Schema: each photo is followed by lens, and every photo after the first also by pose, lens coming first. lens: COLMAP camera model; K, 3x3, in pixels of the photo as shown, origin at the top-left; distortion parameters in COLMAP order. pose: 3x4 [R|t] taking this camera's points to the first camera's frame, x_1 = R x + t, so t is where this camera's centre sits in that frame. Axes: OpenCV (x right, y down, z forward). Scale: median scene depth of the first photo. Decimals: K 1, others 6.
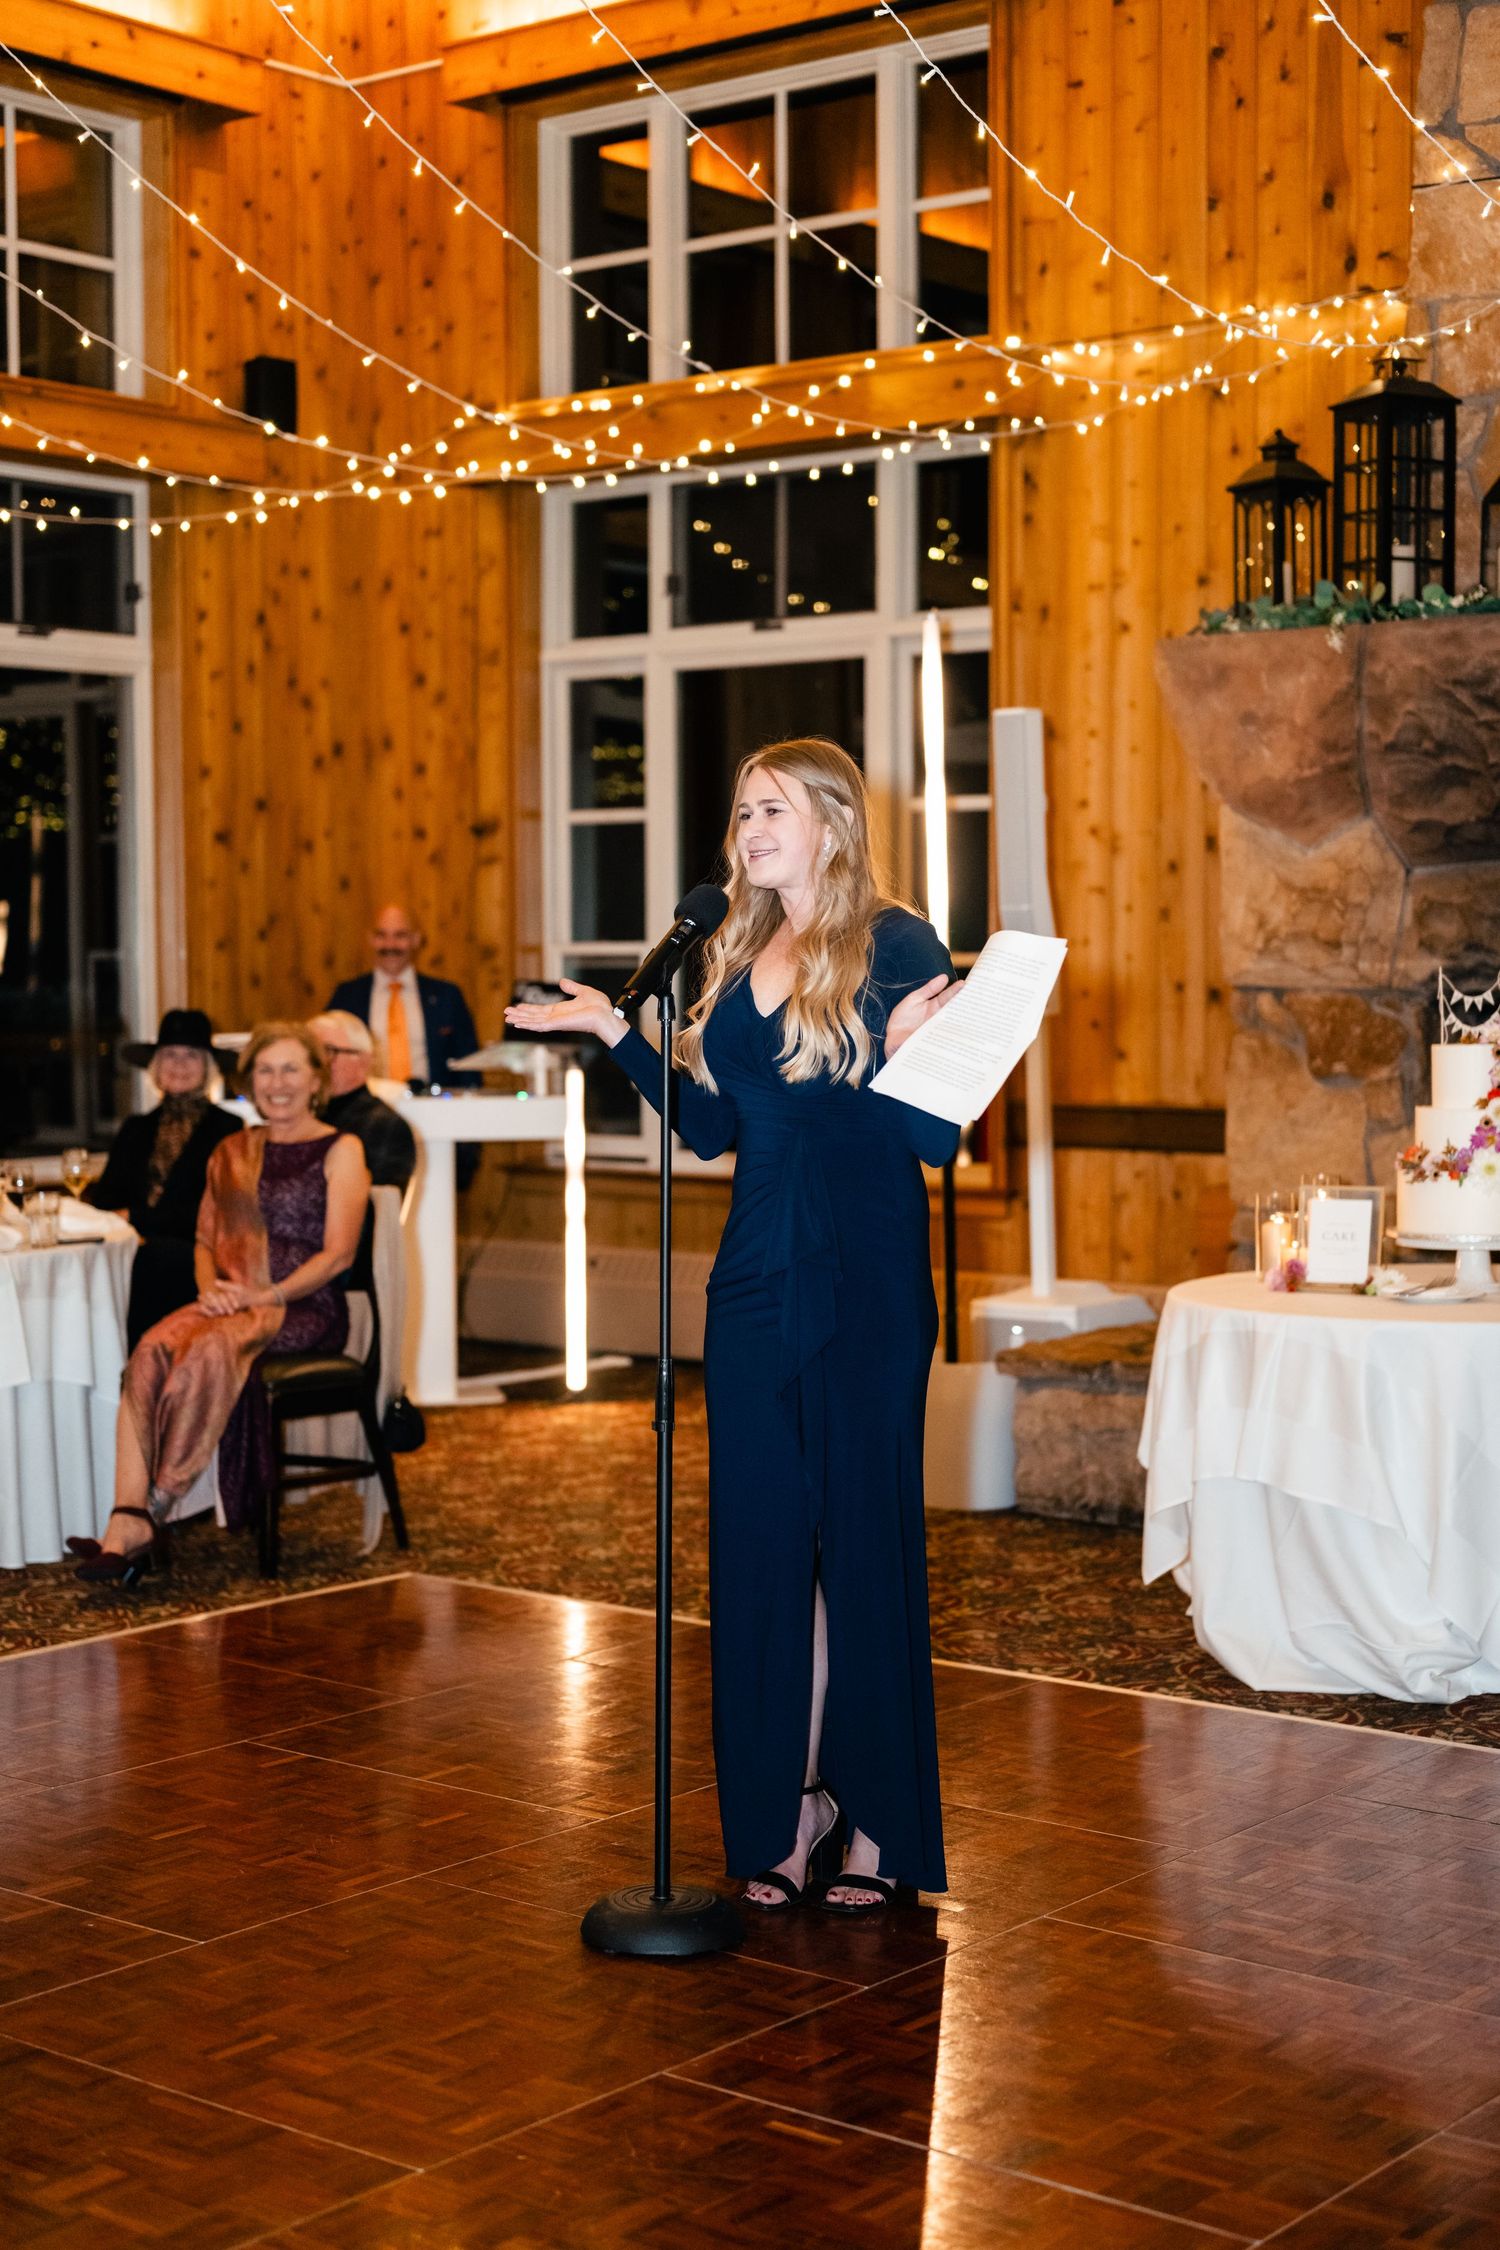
lens RADIAL K [[3192.5, 0, 750.0], [0, 3192.5, 1125.0], [0, 0, 1]] dist [-0.006295, -0.040663]
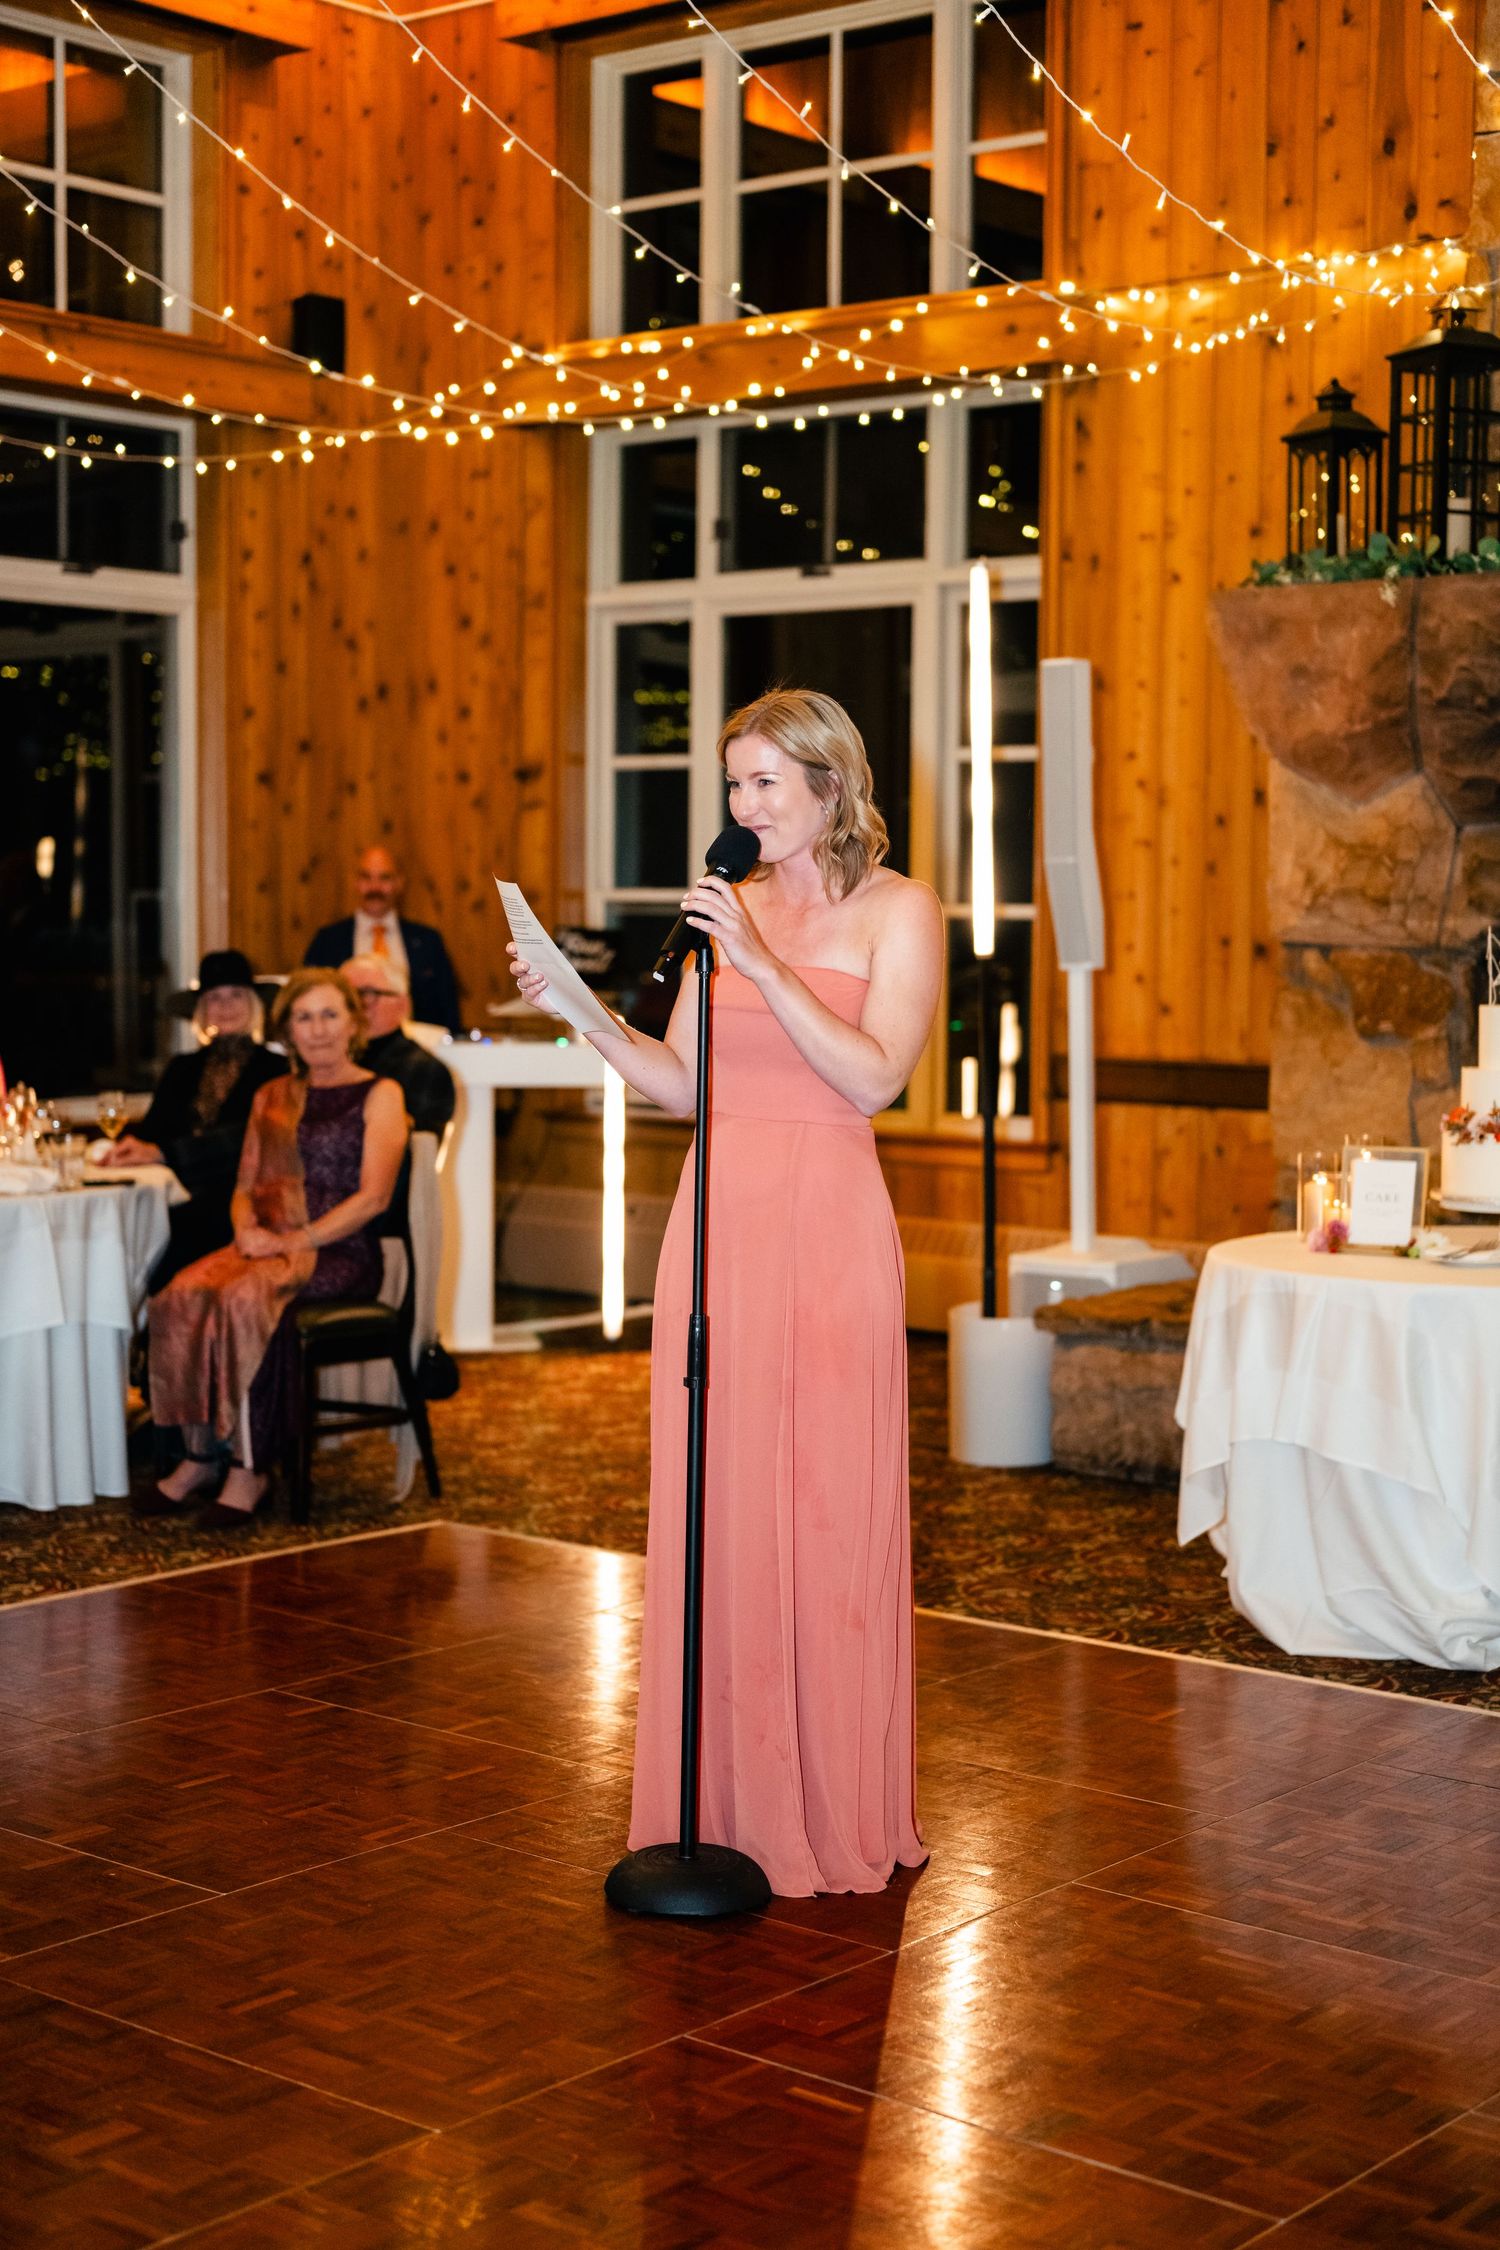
lens RADIAL K [[3194.0, 0, 746.5], [0, 3194.0, 1120.9], [0, 0, 1]] dist [-0.009130, -0.011691]
pose [[0.999797, 0.014010, -0.014447, 0.001170], [-0.013784, 0.999783, 0.015611, -0.001394], [0.014662, -0.015408, 0.999774, 0.006369]]
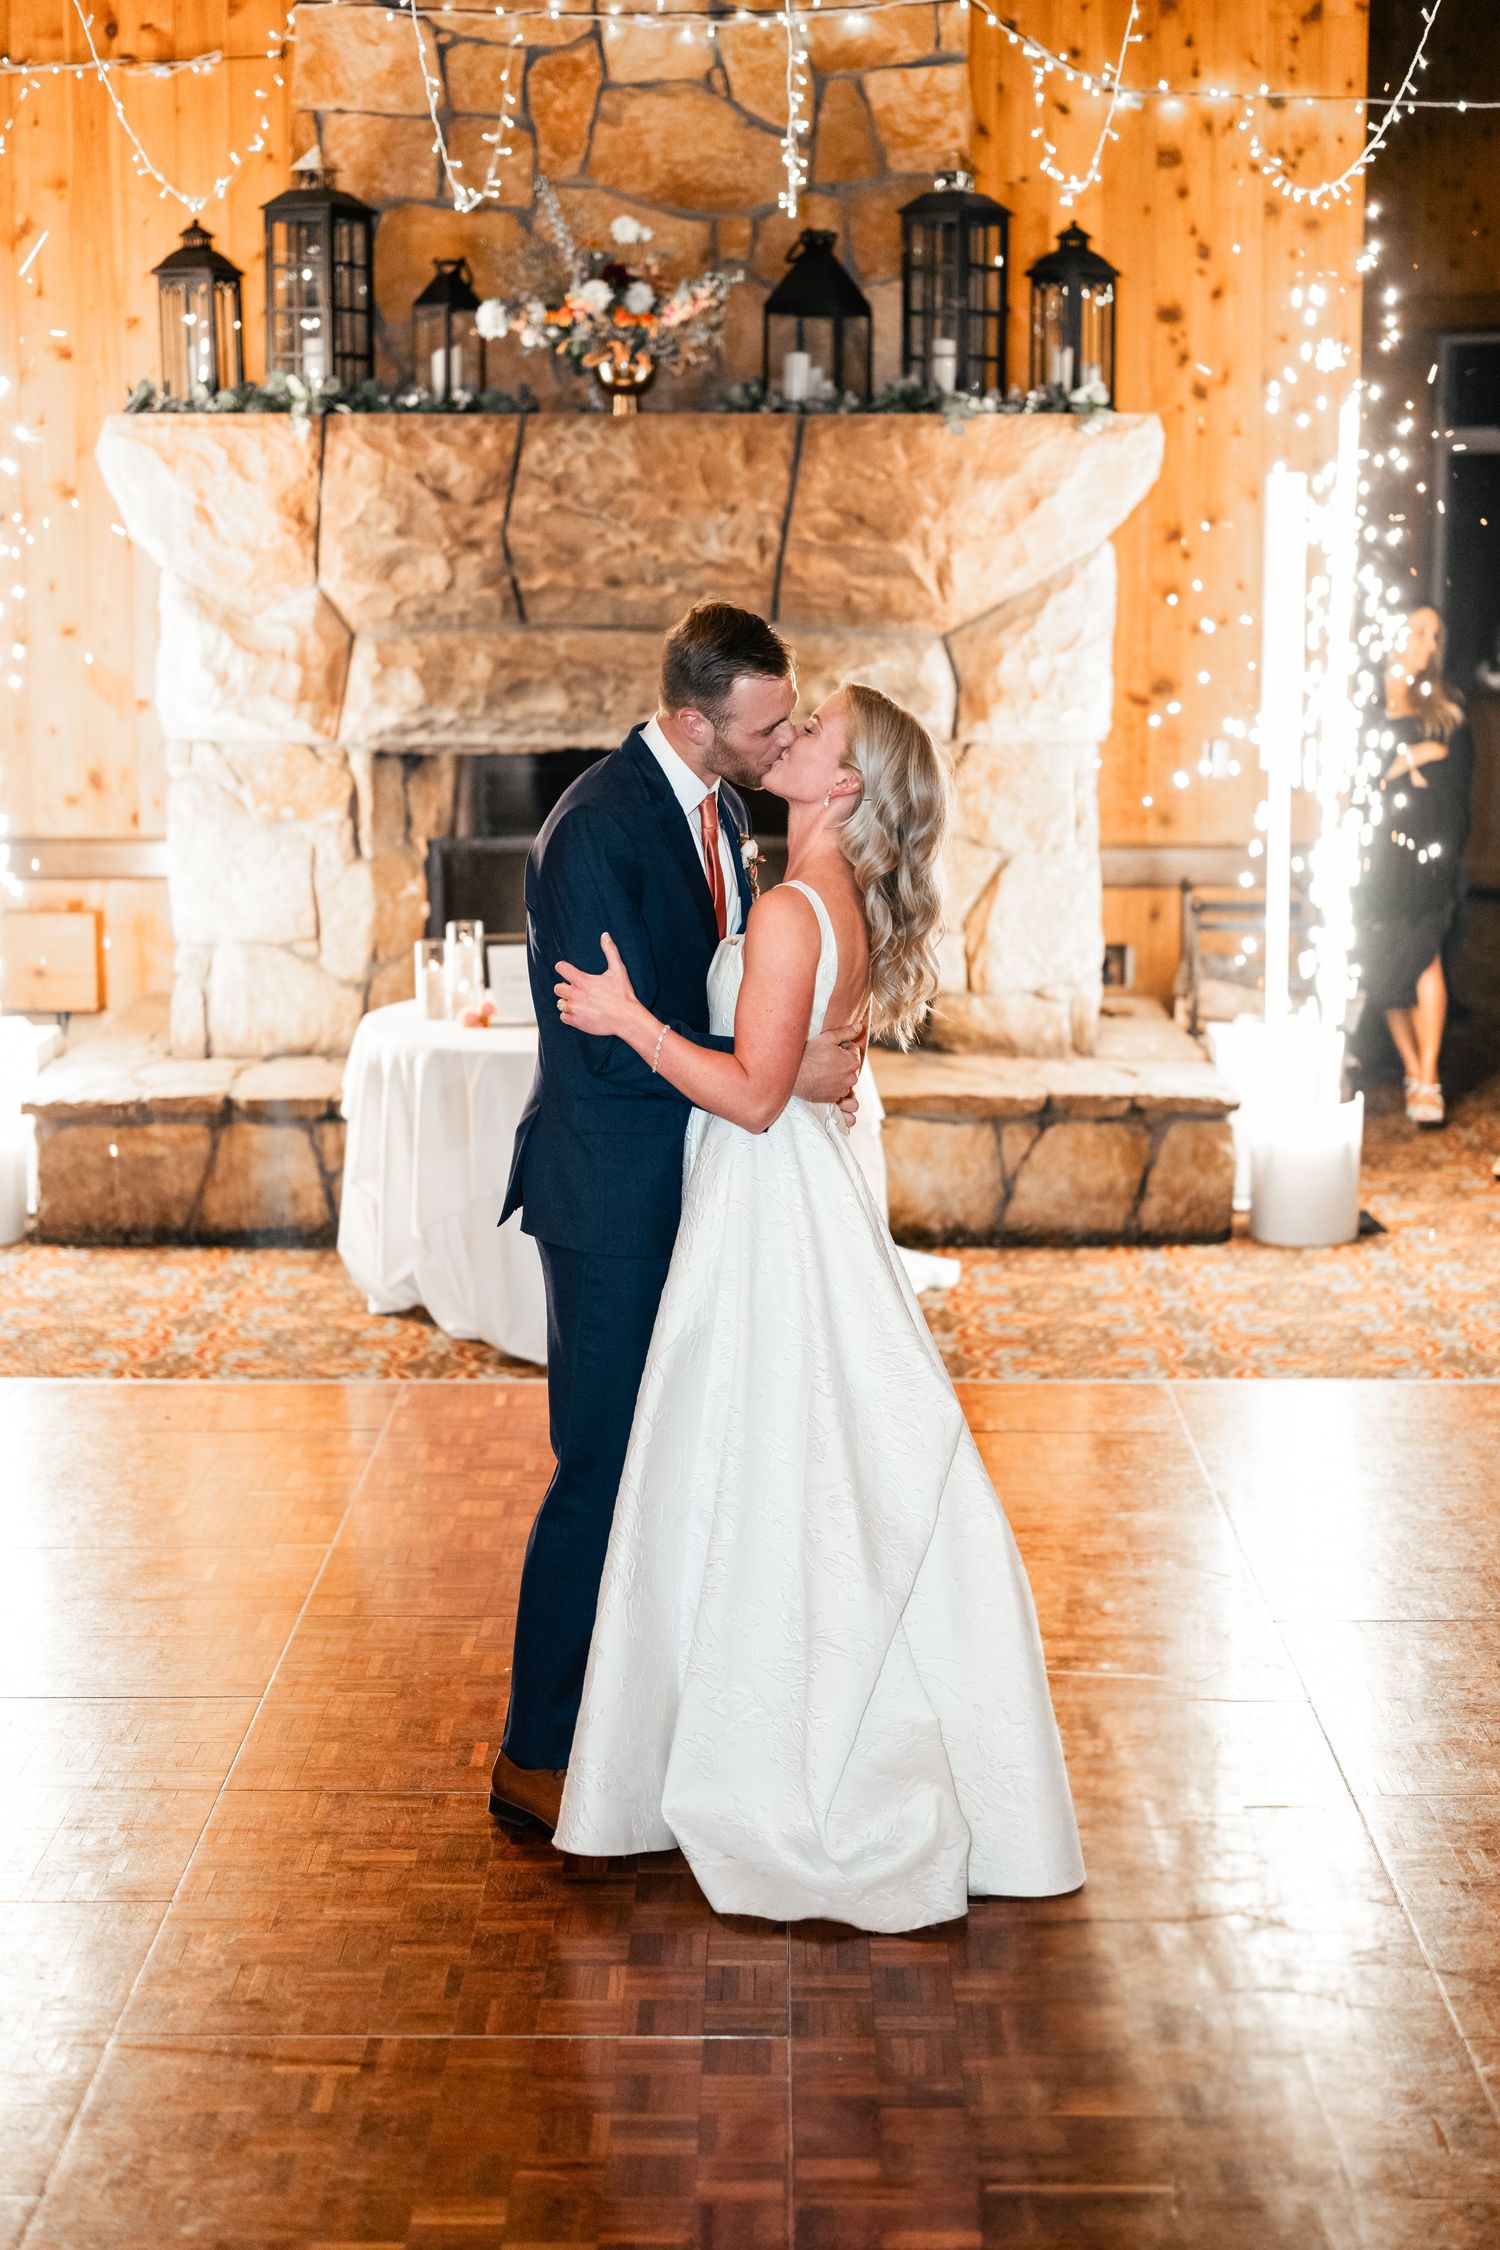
lens RADIAL K [[3396.4, 0, 755.9], [0, 3396.4, 1058.7], [0, 0, 1]] dist [-0.006125, -0.026045]
pose [[0.782353, -0.090374, 0.616244, -0.430011], [0.029946, 0.993731, 0.107715, -0.056052], [-0.622115, -0.065817, 0.780154, -0.030075]]
